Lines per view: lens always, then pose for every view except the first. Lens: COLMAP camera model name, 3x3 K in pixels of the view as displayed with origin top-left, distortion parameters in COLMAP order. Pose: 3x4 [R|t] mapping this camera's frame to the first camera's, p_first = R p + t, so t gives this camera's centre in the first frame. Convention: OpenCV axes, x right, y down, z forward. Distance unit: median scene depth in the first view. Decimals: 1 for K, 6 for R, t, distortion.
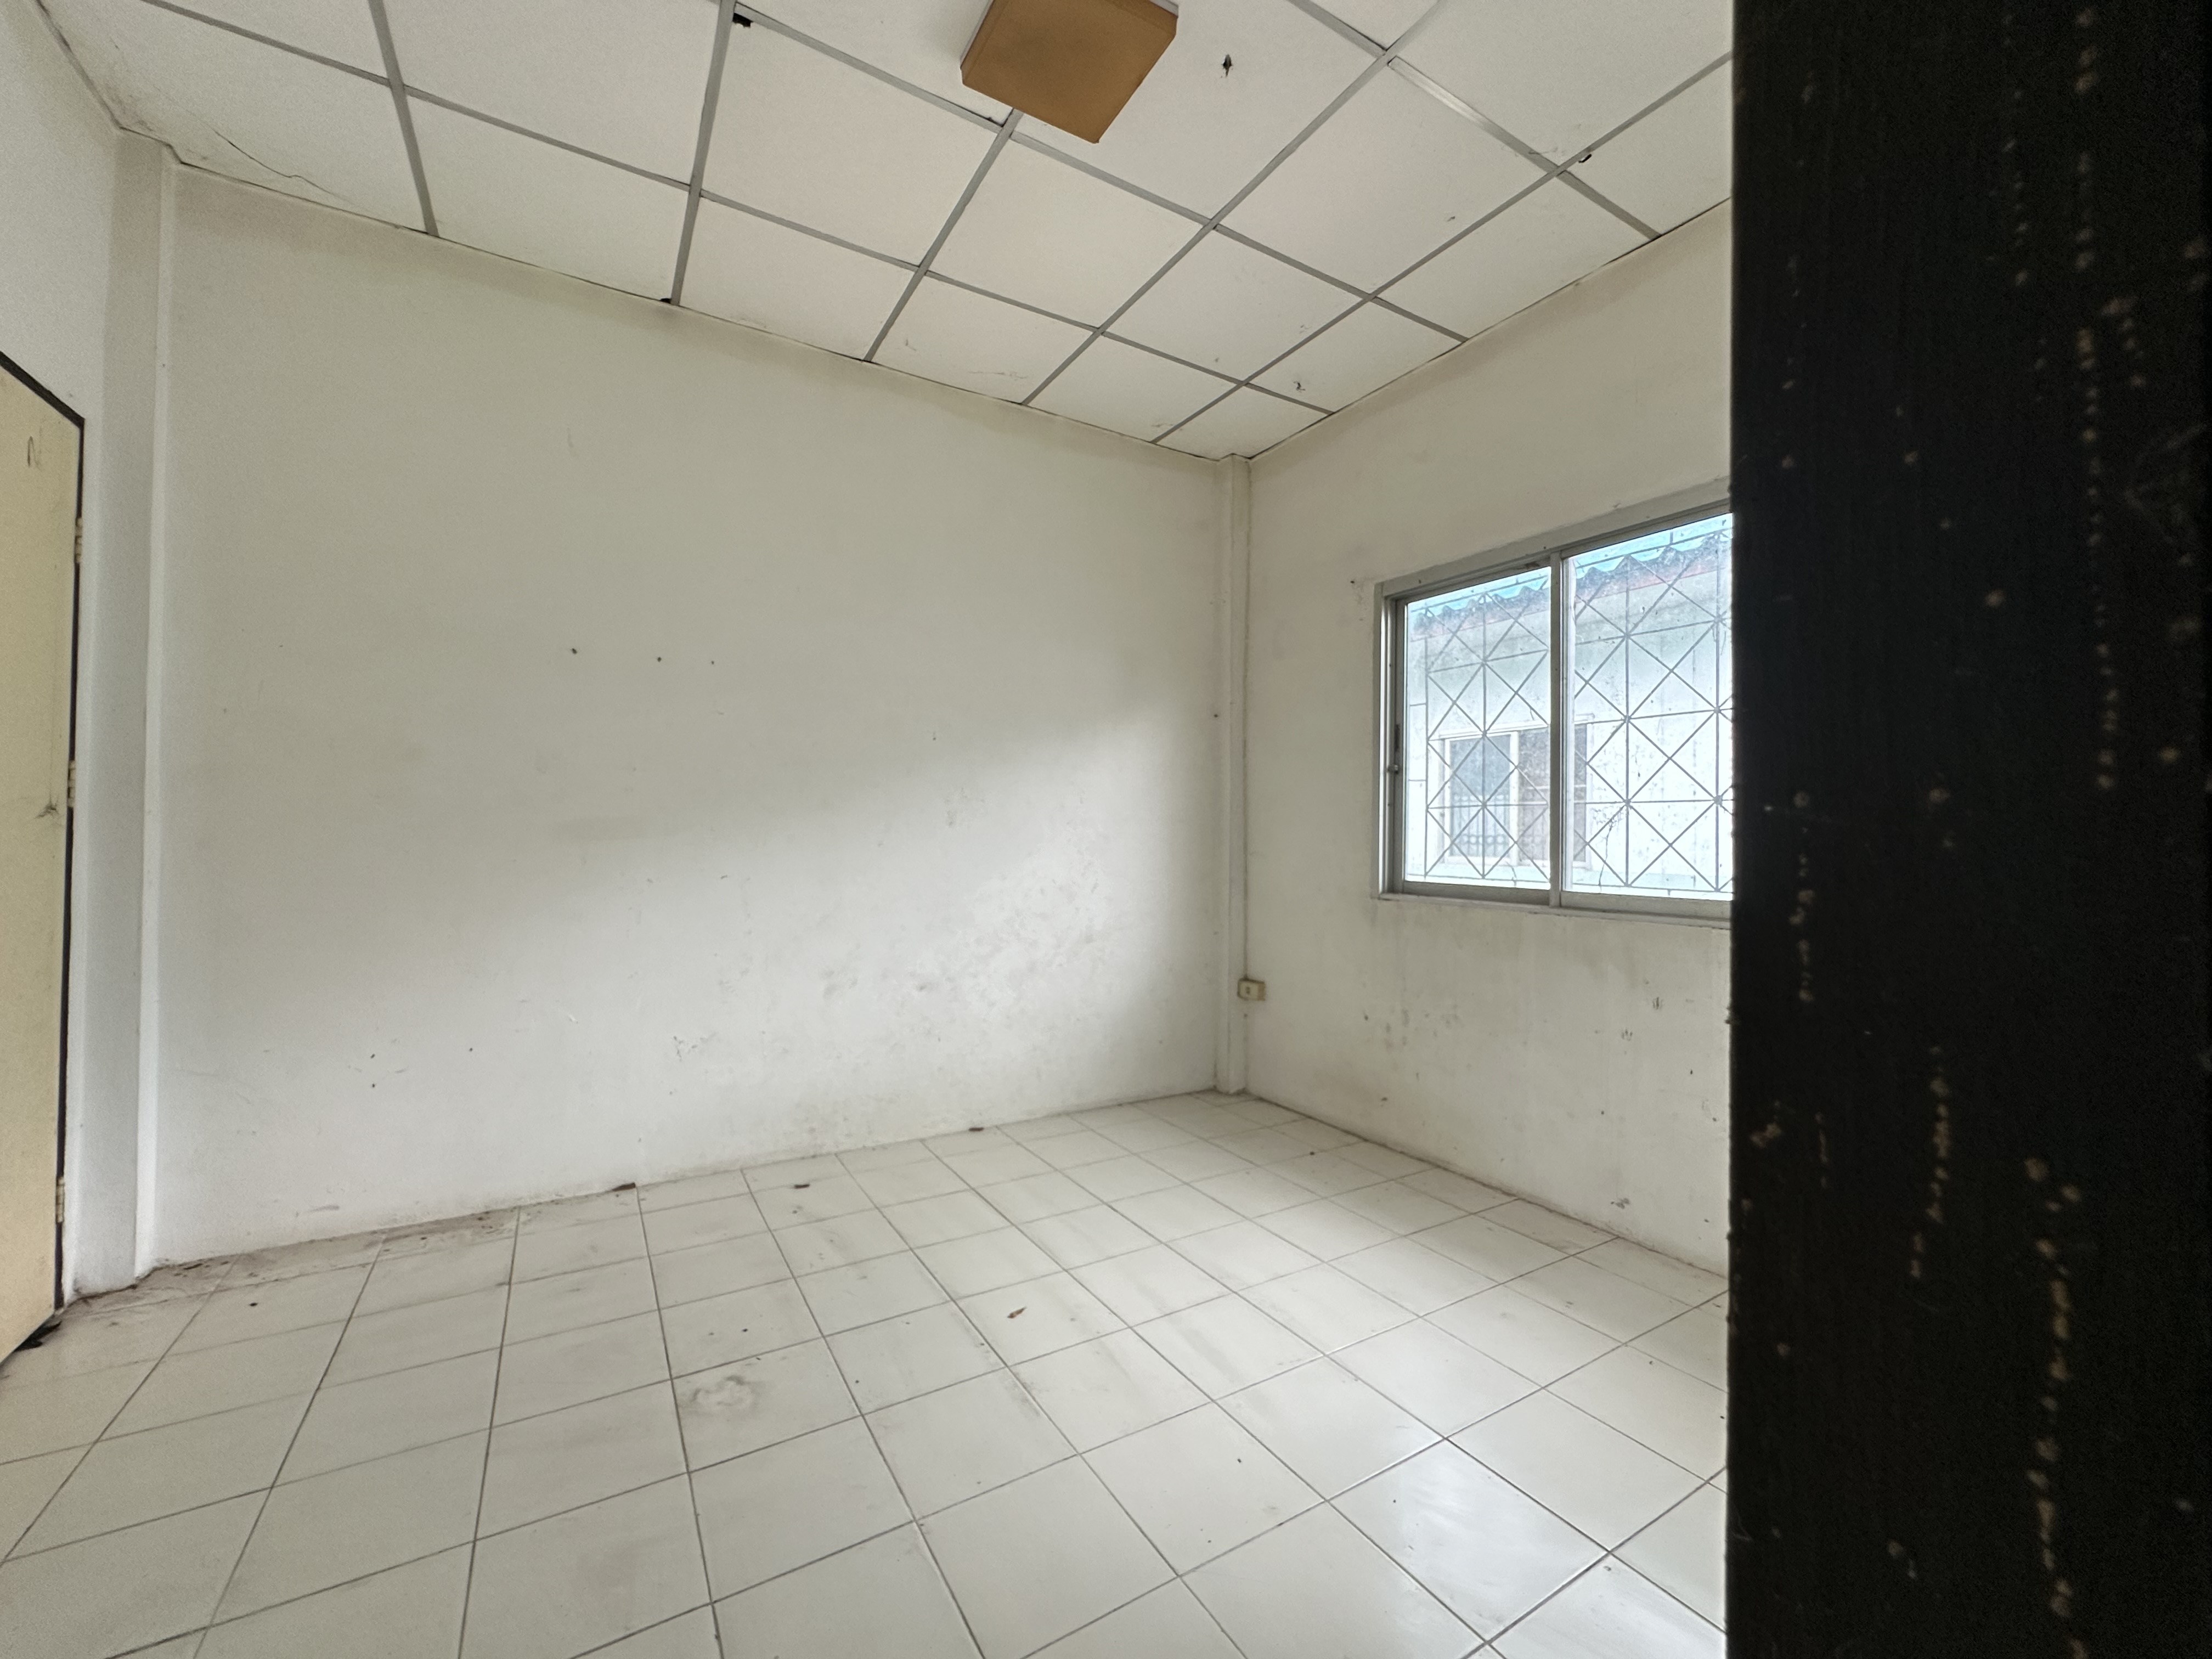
lens RADIAL K [[882.8, 0, 1093.2], [0, 882.8, 834.5], [0, 0, 1]] dist [-0.002445, 0.000318]
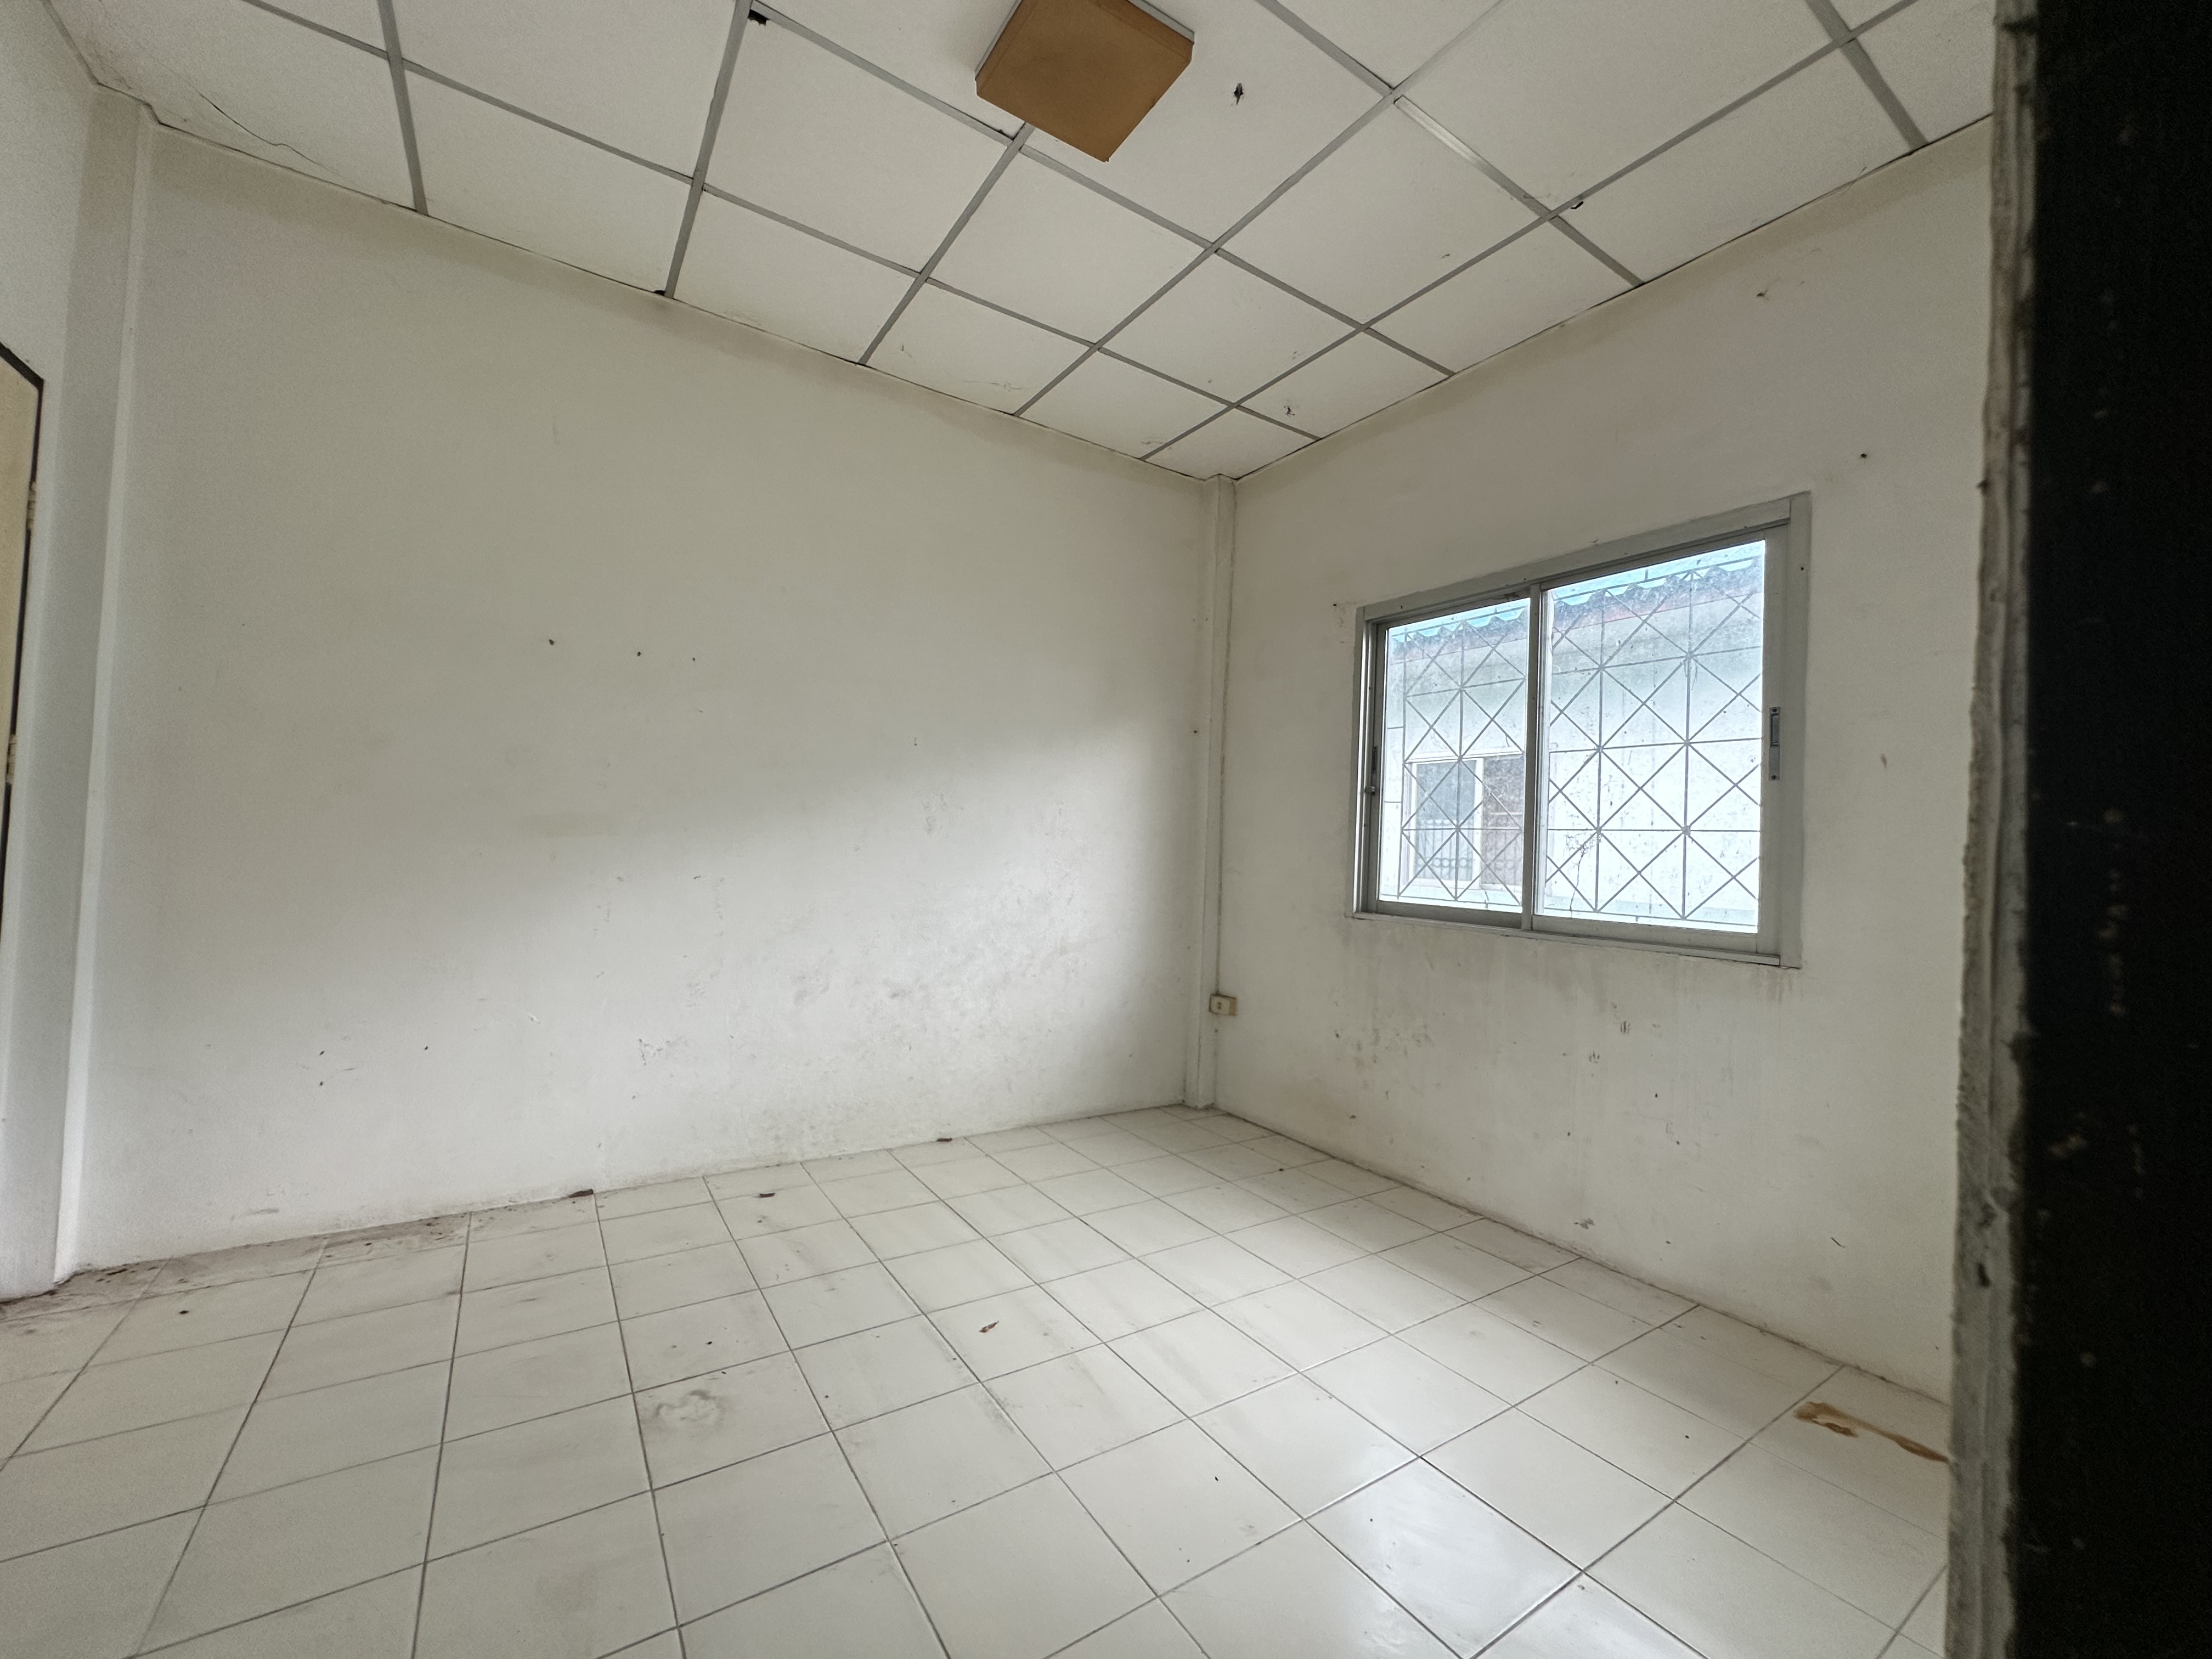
lens RADIAL K [[882.8, 0, 1105.2], [0, 882.8, 833.5], [0, 0, 1]] dist [-0.002445, 0.000318]
pose [[0.998687, 0.030894, 0.040873, -0.010325], [-0.030296, 0.999426, -0.015181, 0.000776], [-0.041318, 0.013923, 0.999049, 0.000753]]
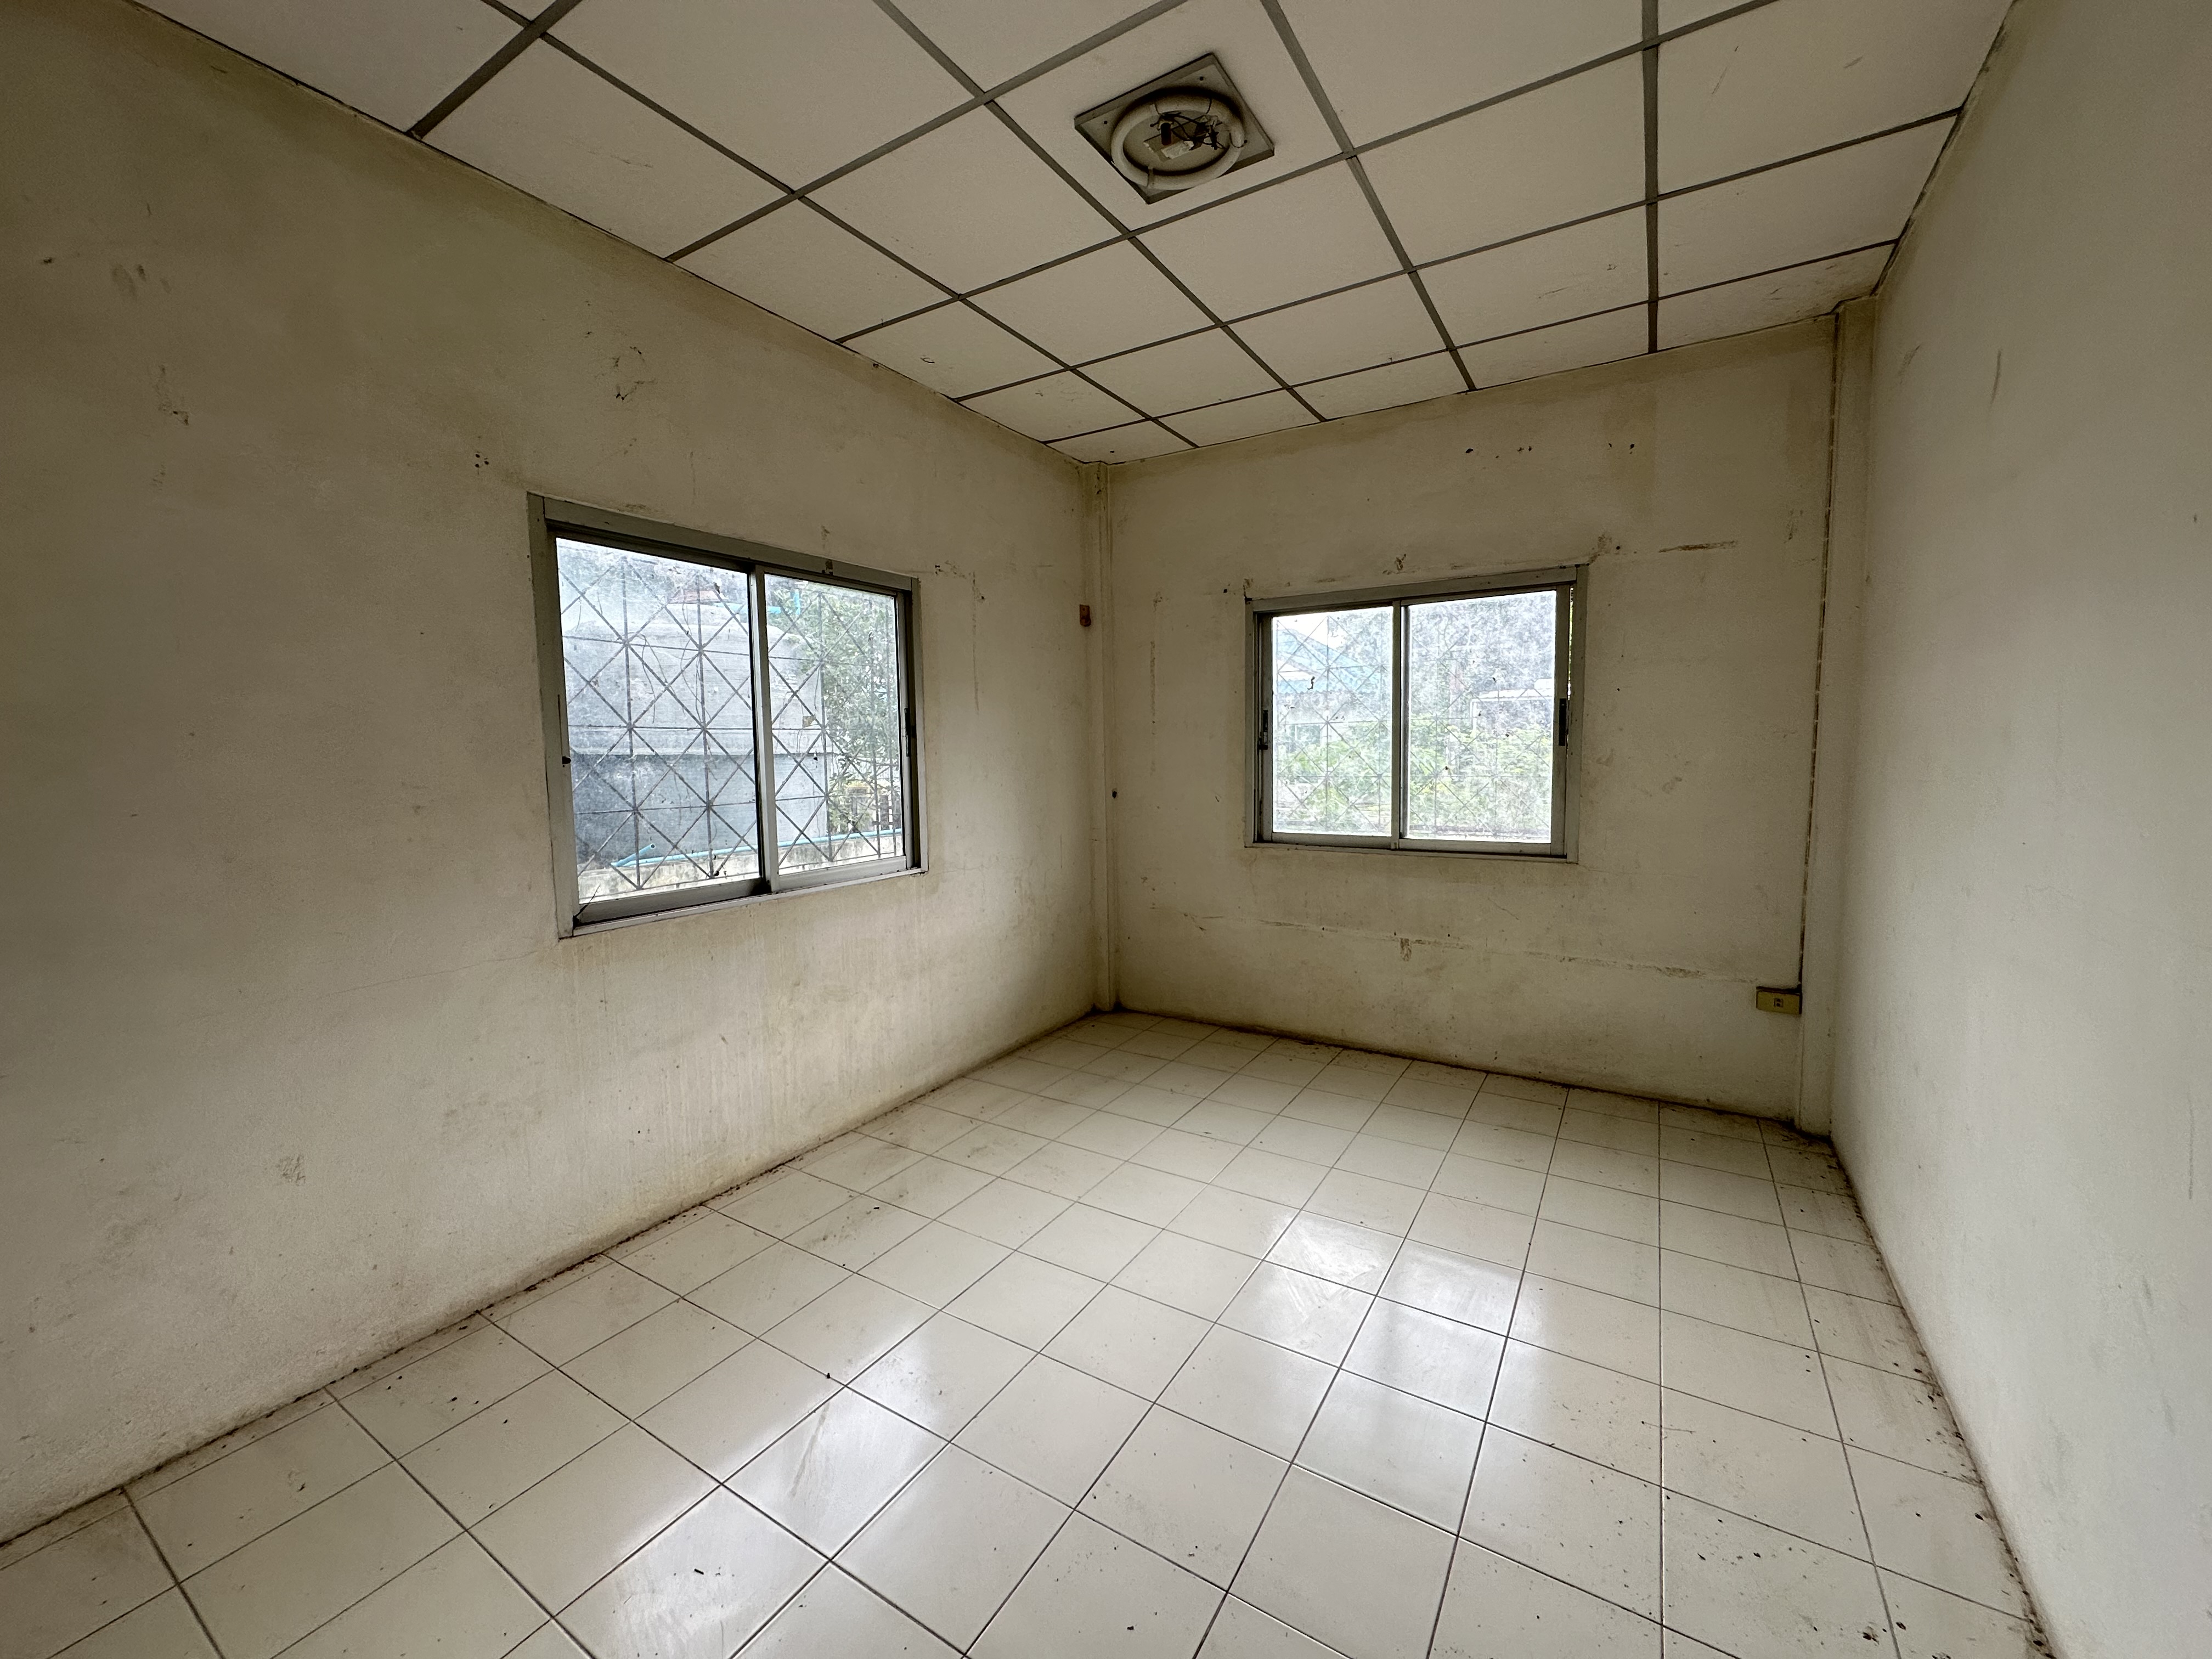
lens RADIAL K [[882.8, 0, 1086.9], [0, 882.8, 831.6], [0, 0, 1]] dist [-0.002445, 0.000318]
pose [[0.895660, -0.064940, 0.439972, -1.217295], [0.023774, 0.994859, 0.098444, -0.221020], [-0.444103, -0.077713, 0.892599, -0.142078]]
